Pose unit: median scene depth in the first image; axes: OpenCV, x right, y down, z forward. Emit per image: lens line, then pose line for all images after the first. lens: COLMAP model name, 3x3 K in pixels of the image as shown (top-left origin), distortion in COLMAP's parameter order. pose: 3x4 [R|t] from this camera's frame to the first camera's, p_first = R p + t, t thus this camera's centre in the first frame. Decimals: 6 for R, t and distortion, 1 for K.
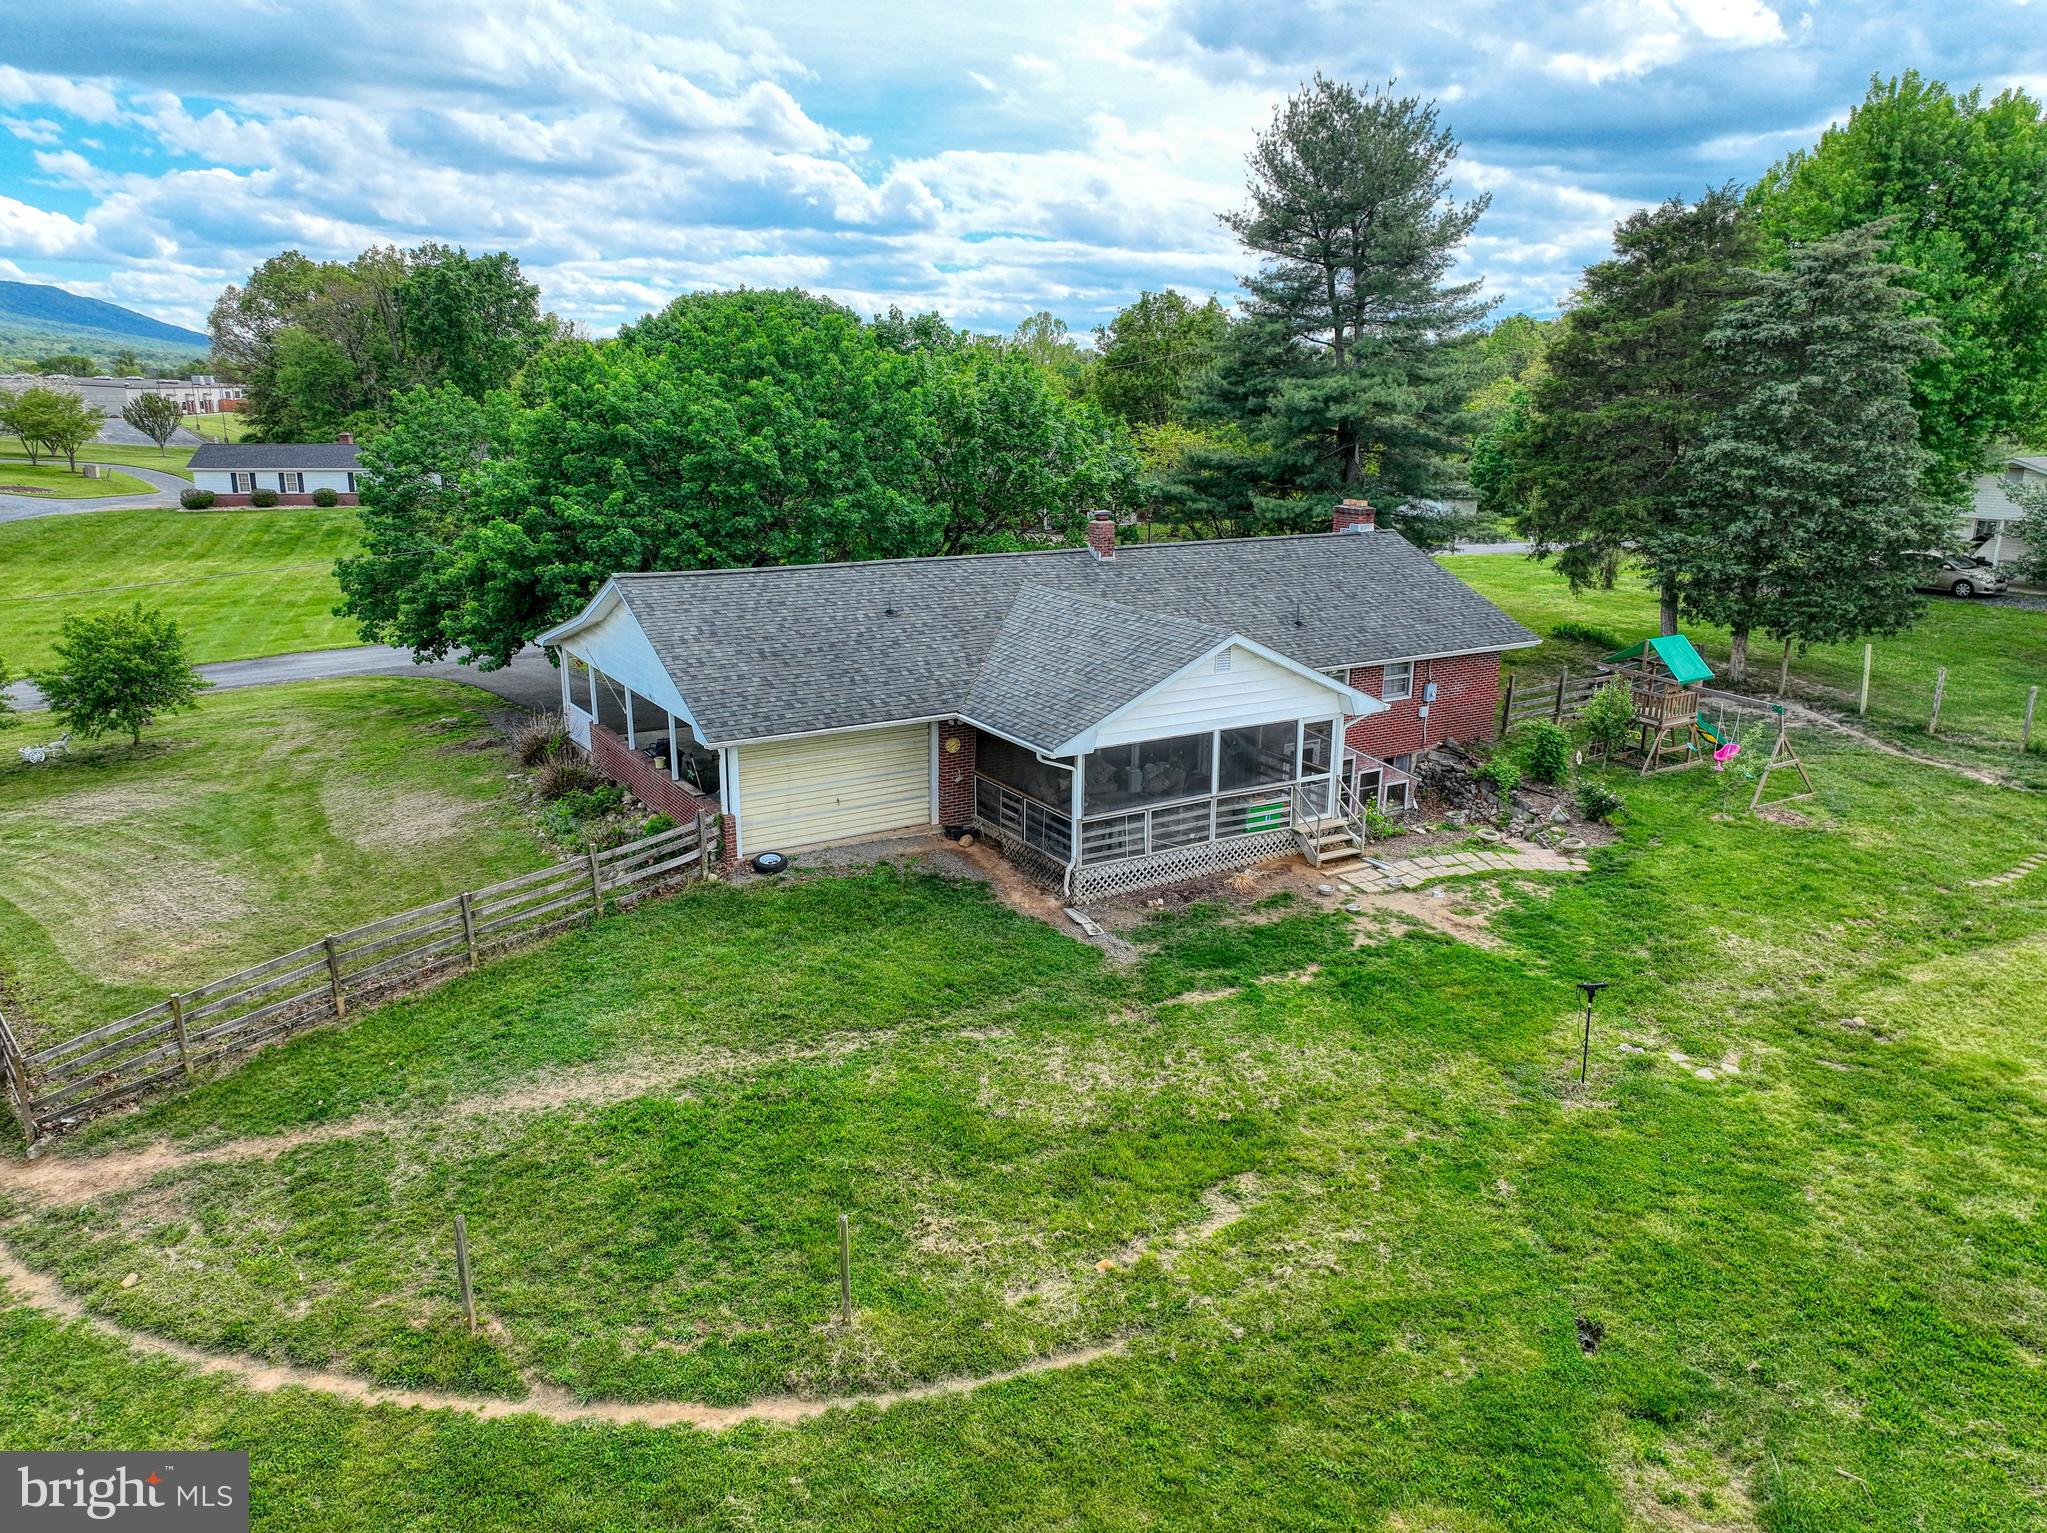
lens RADIAL K [[1437.3, 0, 1023.5], [0, 1437.3, 766.5], [0, 0, 1]] dist [-0.011482, 0.033953]
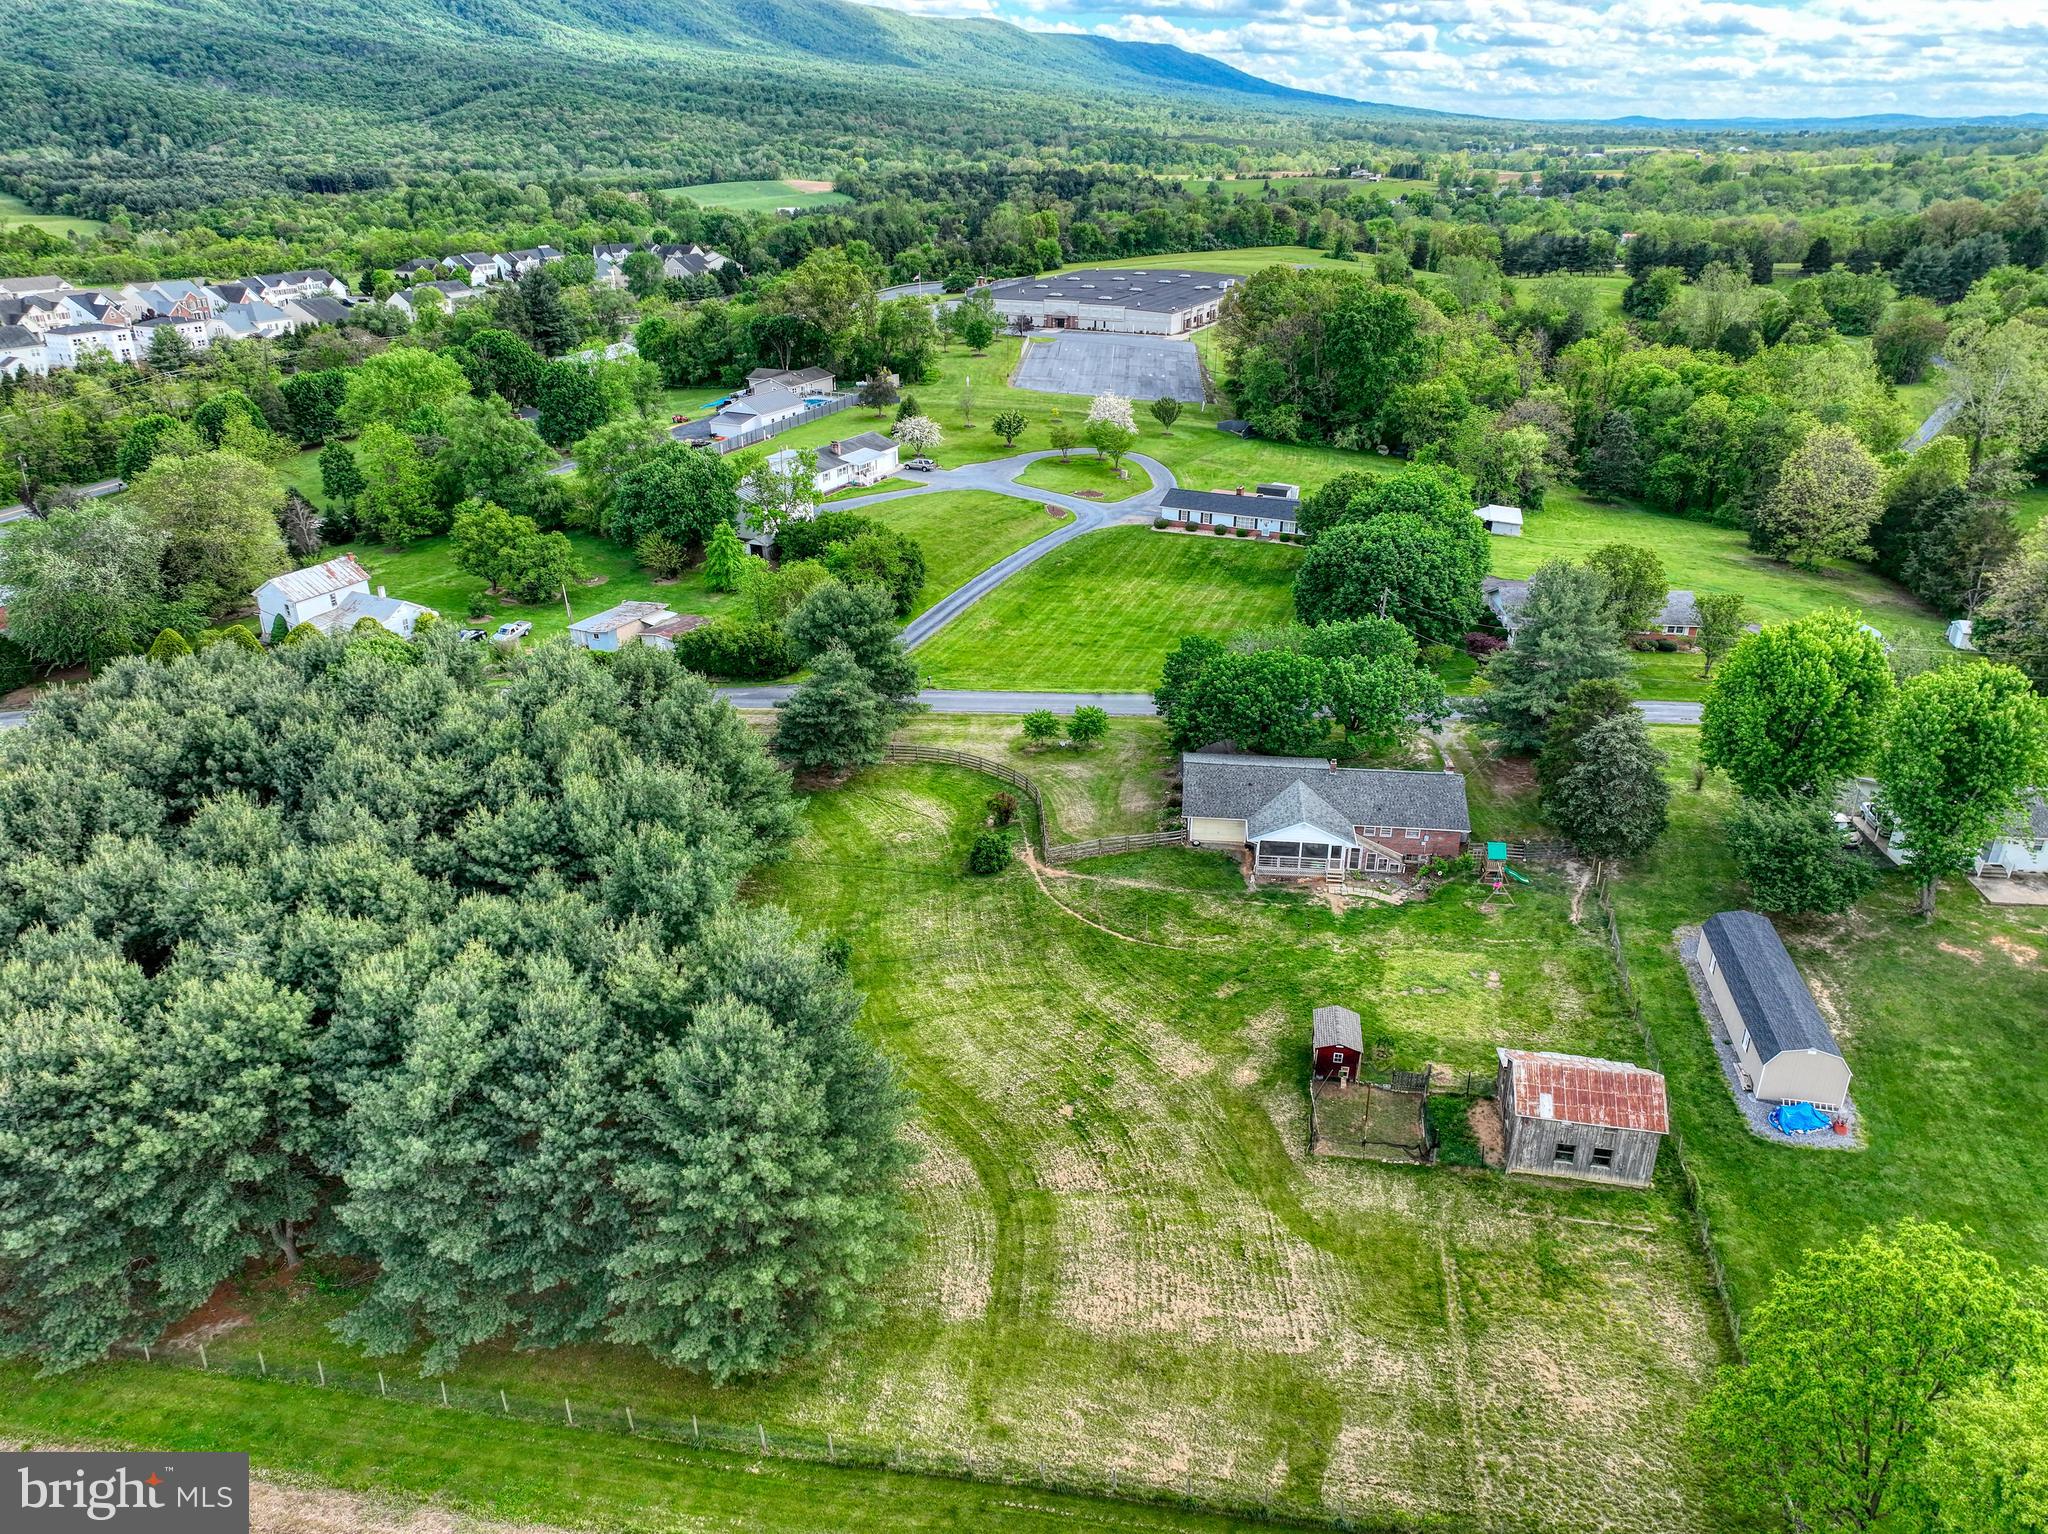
lens RADIAL K [[1438.0, 0, 1024.0], [0, 1438.0, 767.0], [0, 0, 1]] dist [-0.011482, 0.033953]
pose [[0.789599, 0.246567, -0.561906, 1.978470], [-0.155133, 0.966183, 0.205970, -1.070103], [0.593689, -0.075464, 0.801148, -3.024974]]
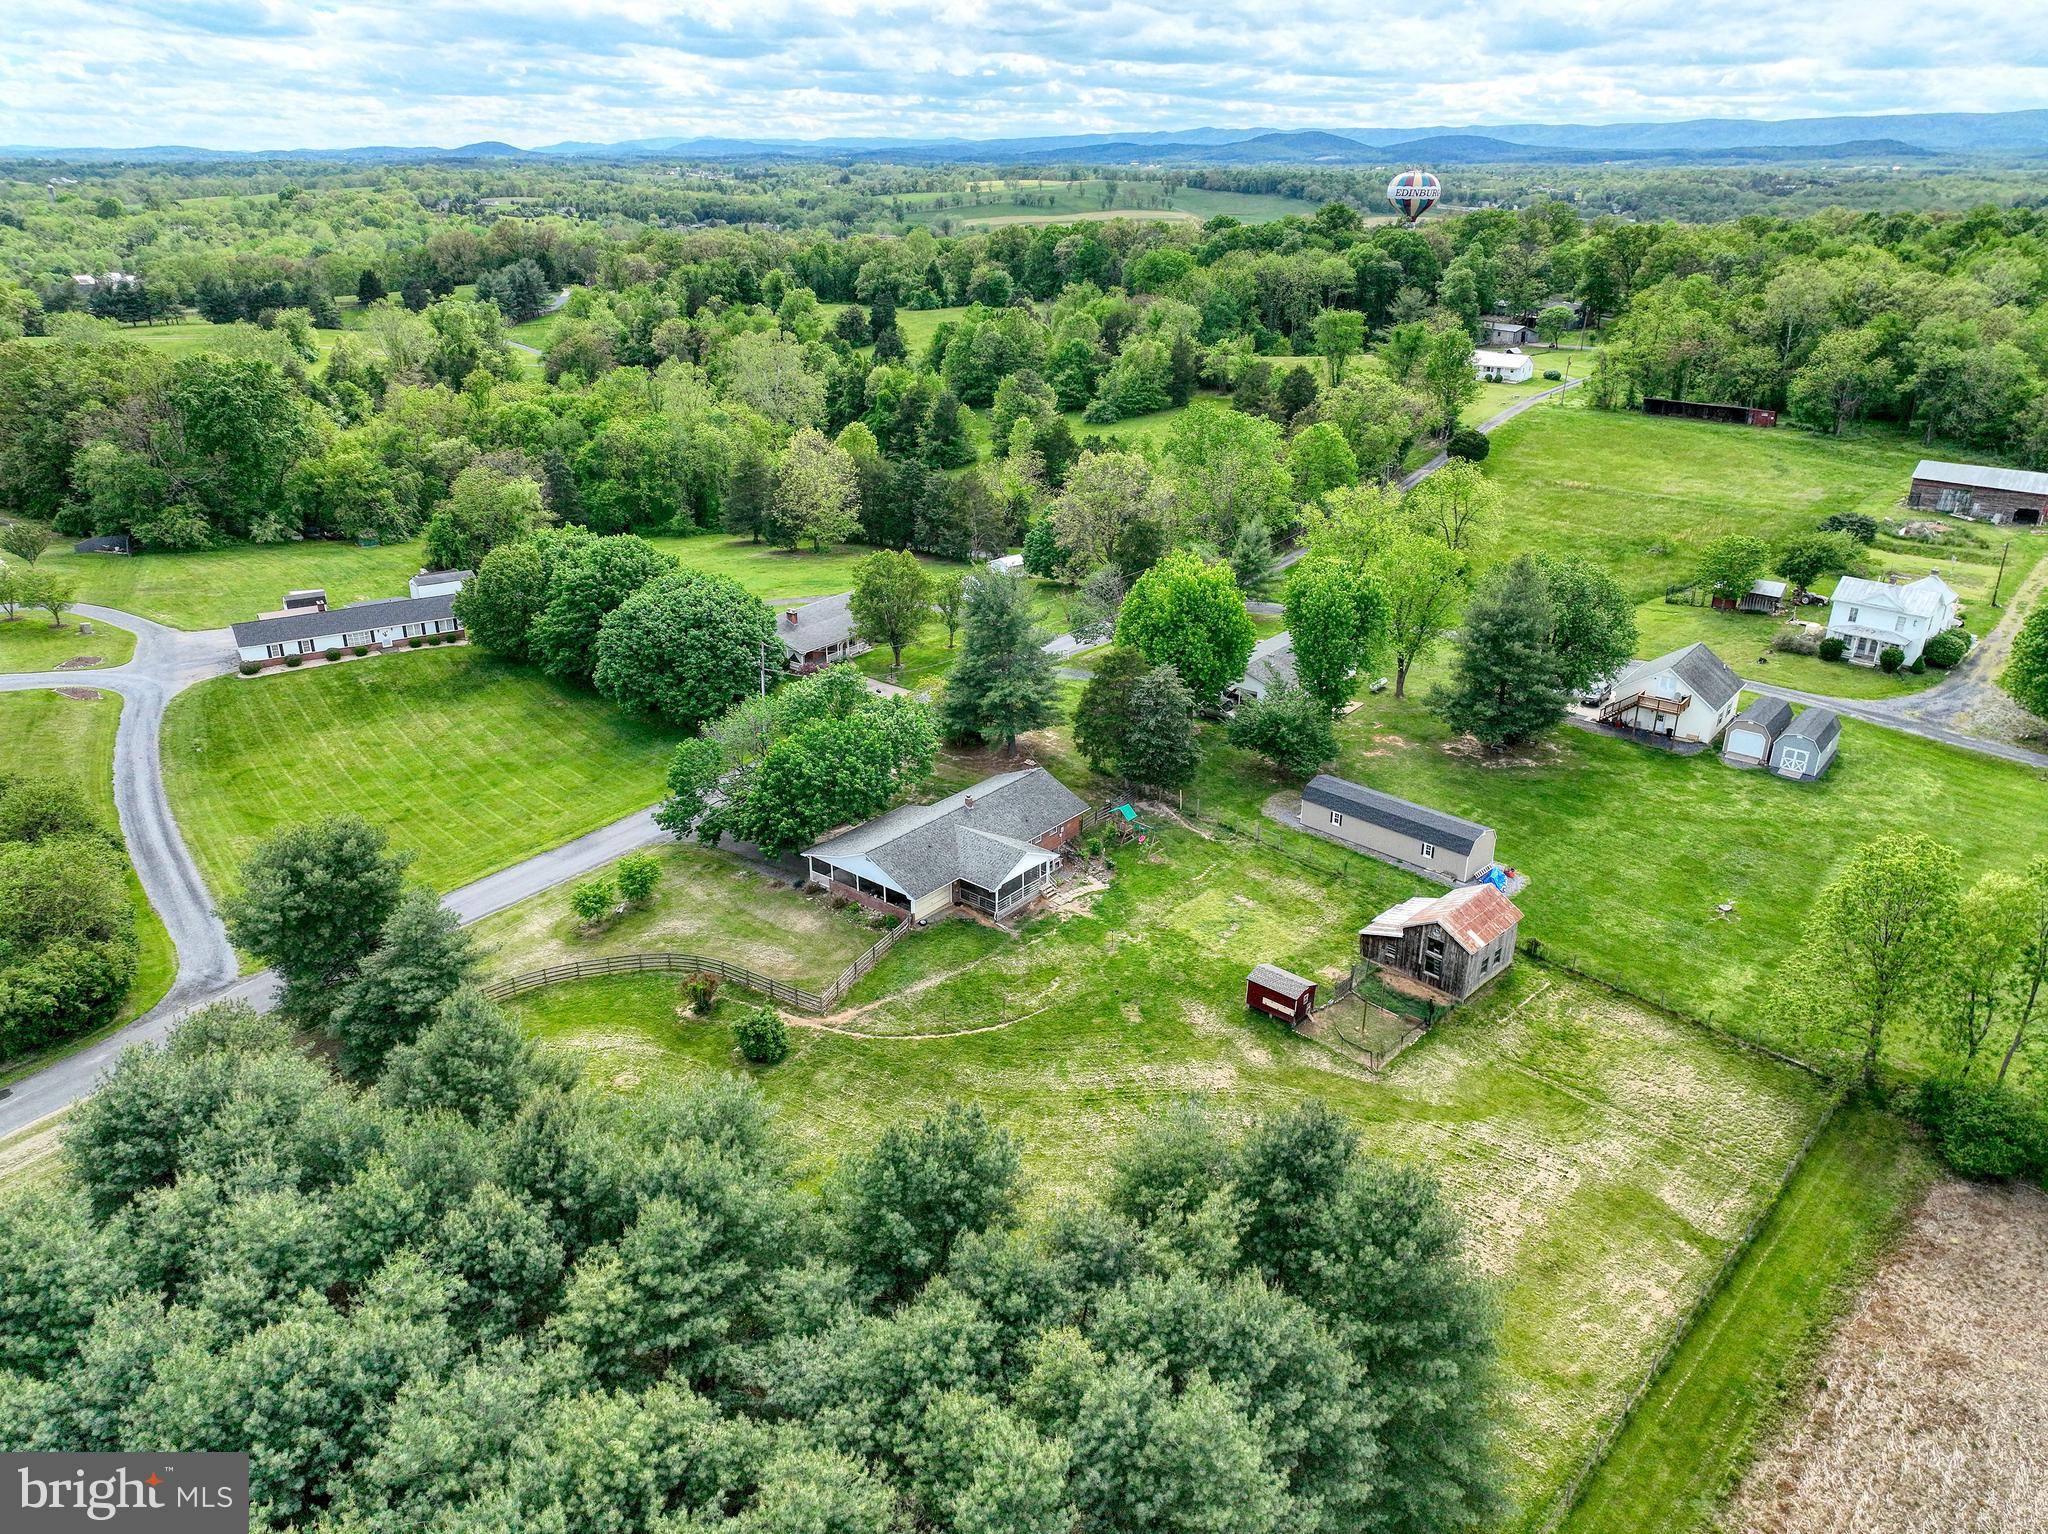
lens RADIAL K [[1437.9, 0, 1023.2], [0, 1437.9, 763.8], [0, 0, 1]] dist [-0.004404, 0.021324]
pose [[0.942977, -0.130264, 0.306308, -1.253931], [0.086697, 0.984598, 0.151824, -1.106879], [-0.321368, -0.116611, 0.939747, -3.268429]]
